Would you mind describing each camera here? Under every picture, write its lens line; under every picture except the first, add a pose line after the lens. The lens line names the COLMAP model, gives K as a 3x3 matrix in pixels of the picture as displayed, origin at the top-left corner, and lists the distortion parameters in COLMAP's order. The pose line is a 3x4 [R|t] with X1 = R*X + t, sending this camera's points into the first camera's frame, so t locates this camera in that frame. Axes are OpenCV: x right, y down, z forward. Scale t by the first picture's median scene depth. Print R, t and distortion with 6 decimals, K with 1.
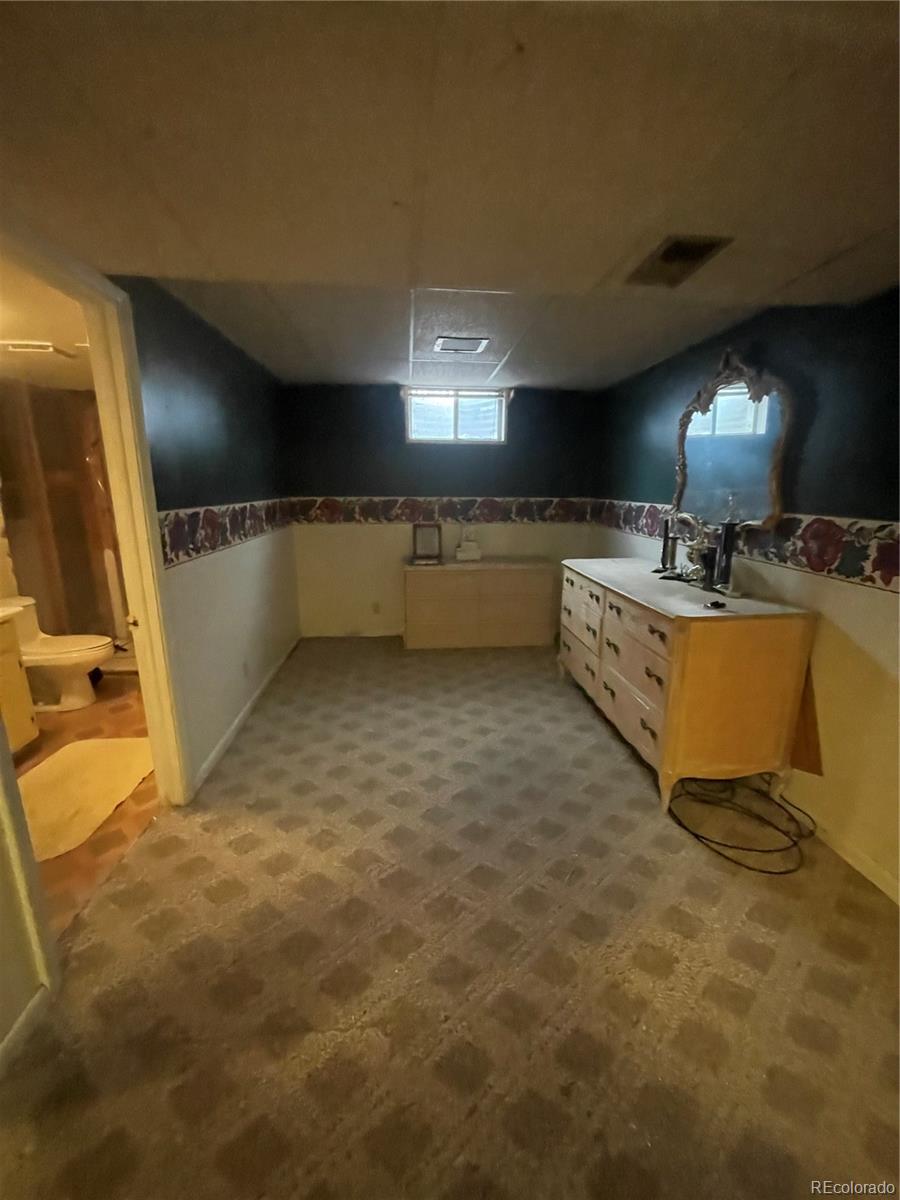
lens RADIAL K [[478.4, 0, 450.0], [0, 478.4, 600.0], [0, 0, 1]] dist [-0.006917, -0.000463]
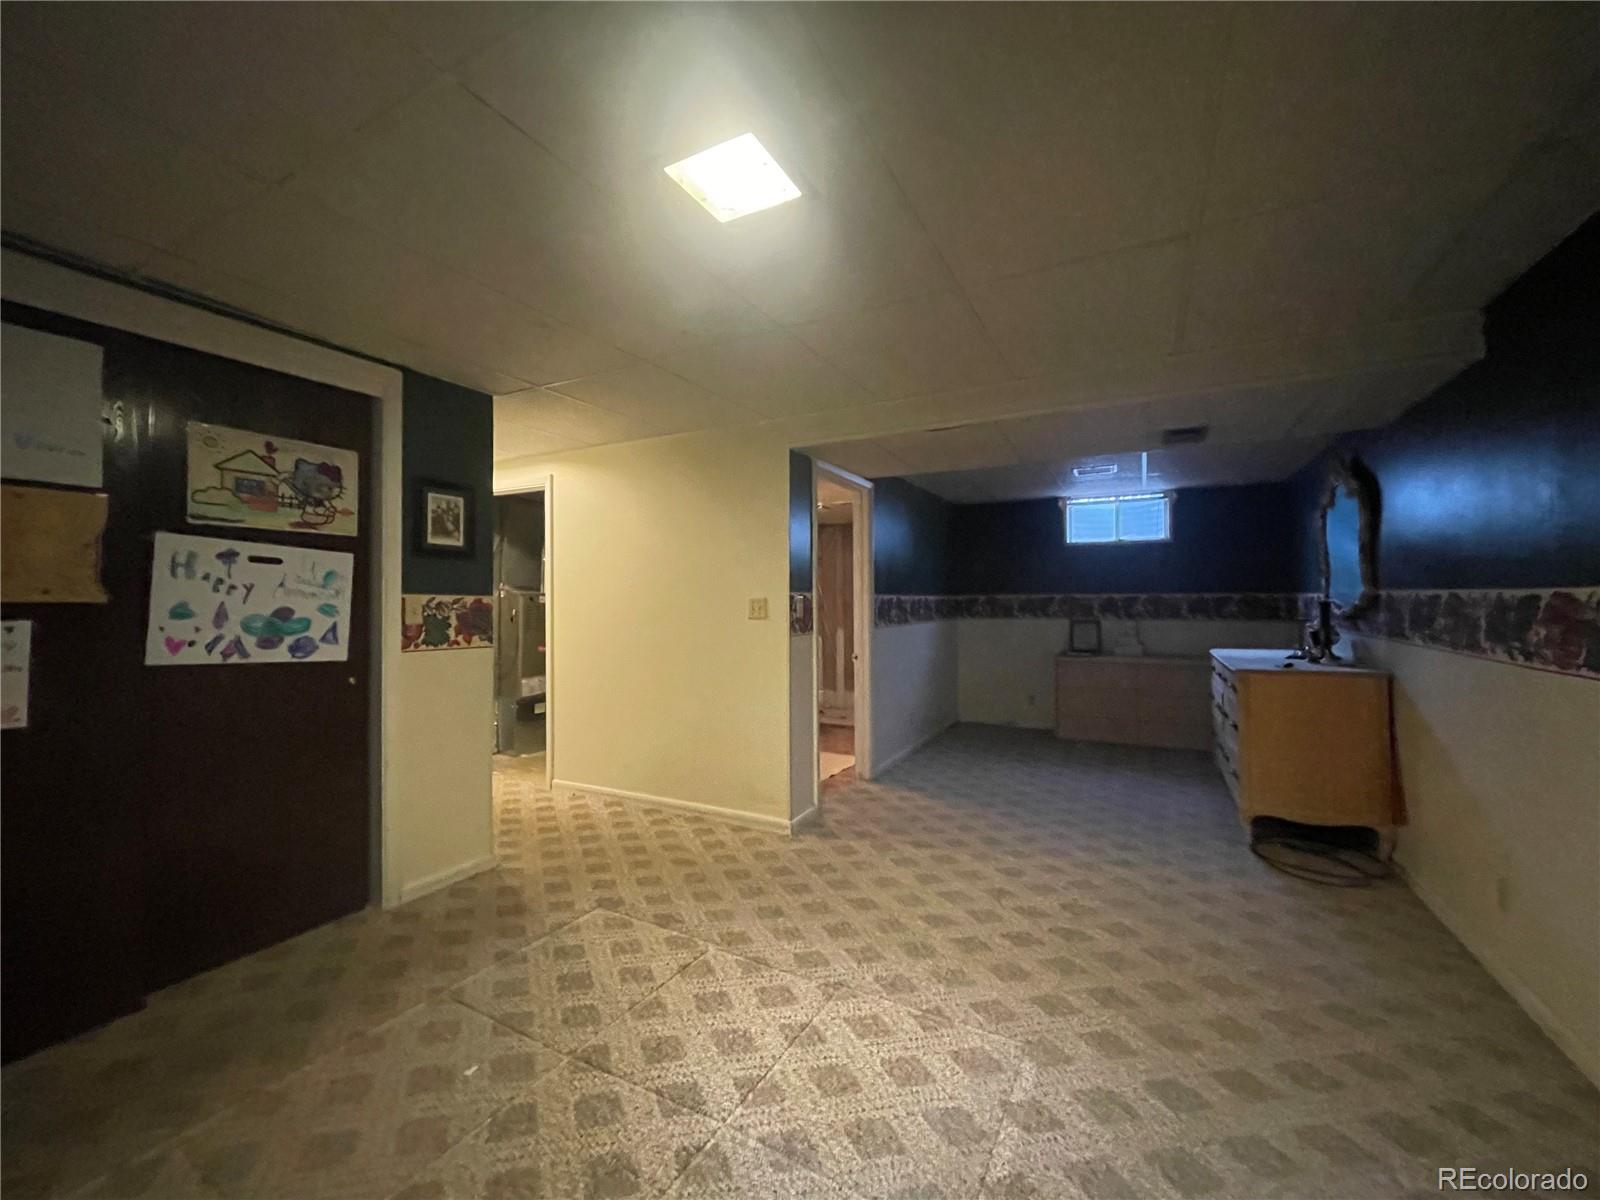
lens RADIAL K [[637.9, 0, 800.0], [0, 637.9, 600.0], [0, 0, 1]] dist [-0.006917, -0.000463]
pose [[0.836844, -0.009827, -0.547353, 0.203621], [-0.118785, 0.972759, -0.199075, 0.156138], [0.534398, 0.231612, 0.812880, -0.487077]]
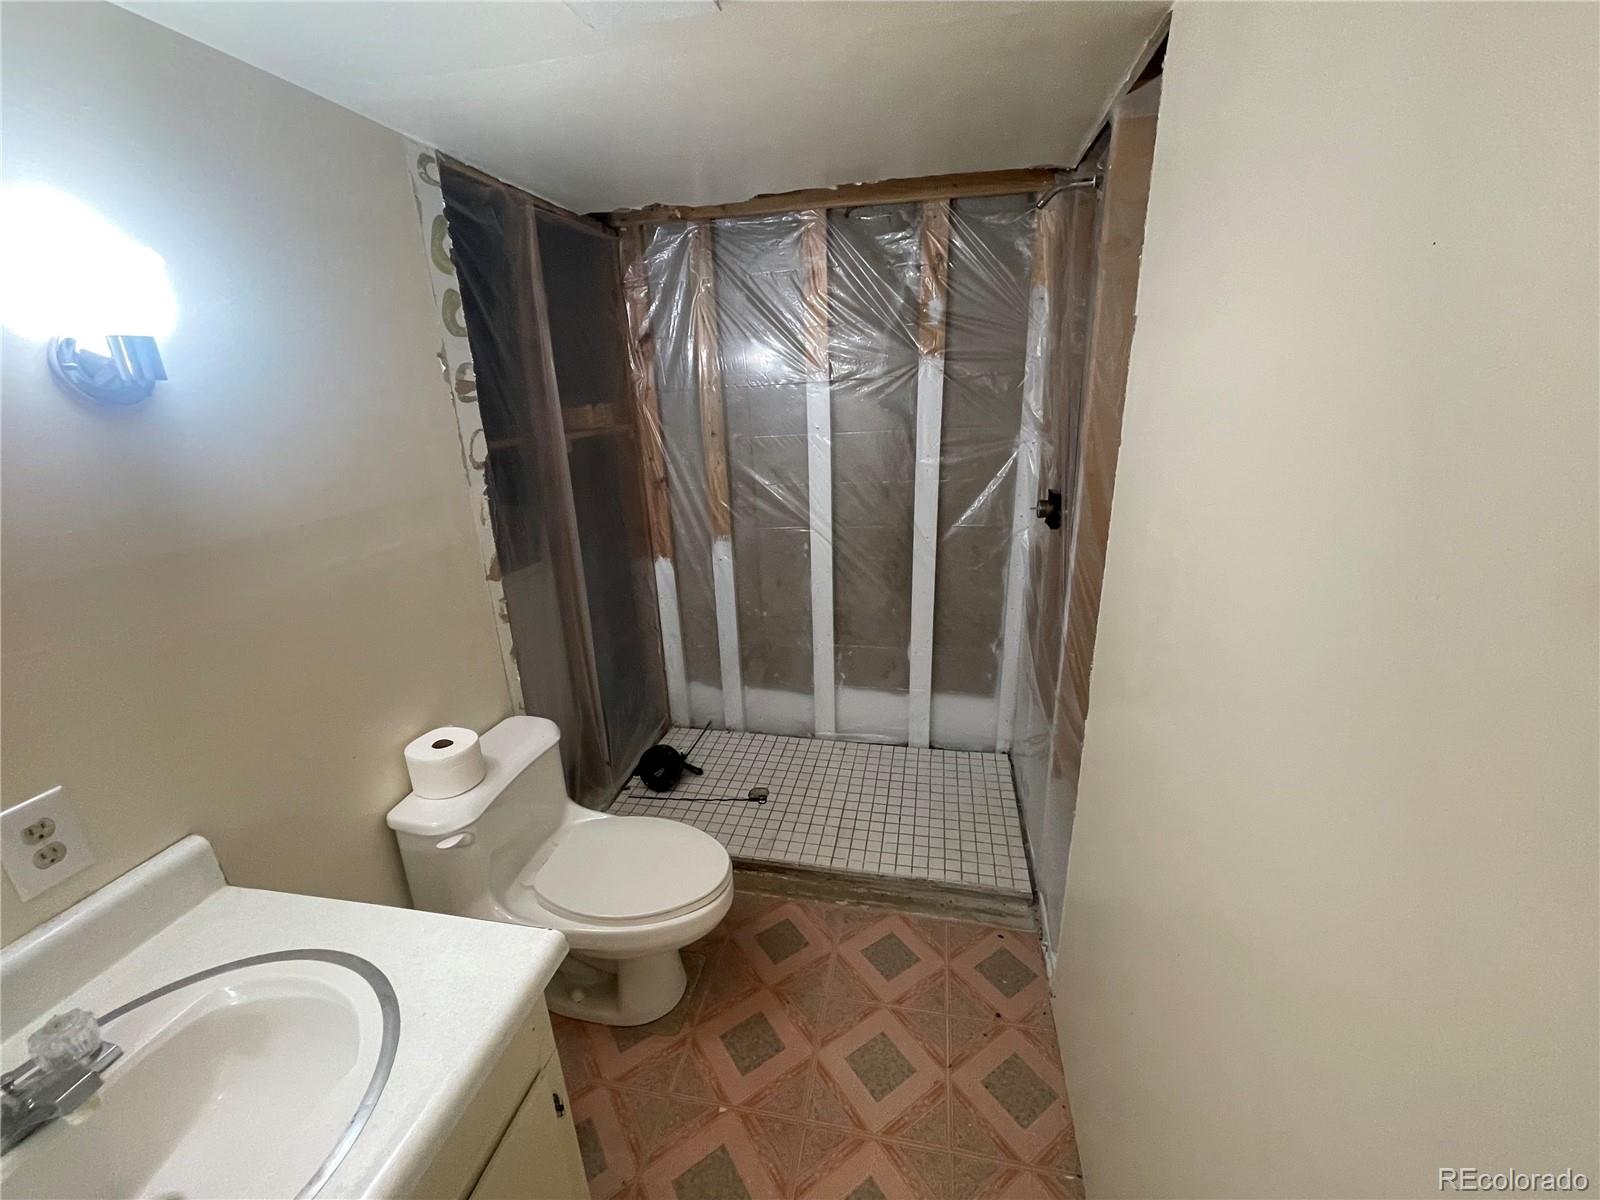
lens RADIAL K [[637.9, 0, 800.0], [0, 637.9, 600.0], [0, 0, 1]] dist [-0.006917, -0.000463]
pose [[0.956045, 0.057200, -0.287588, -0.159049], [-0.031340, 0.995104, 0.093737, -0.052300], [0.291542, -0.080604, 0.953156, 0.166735]]
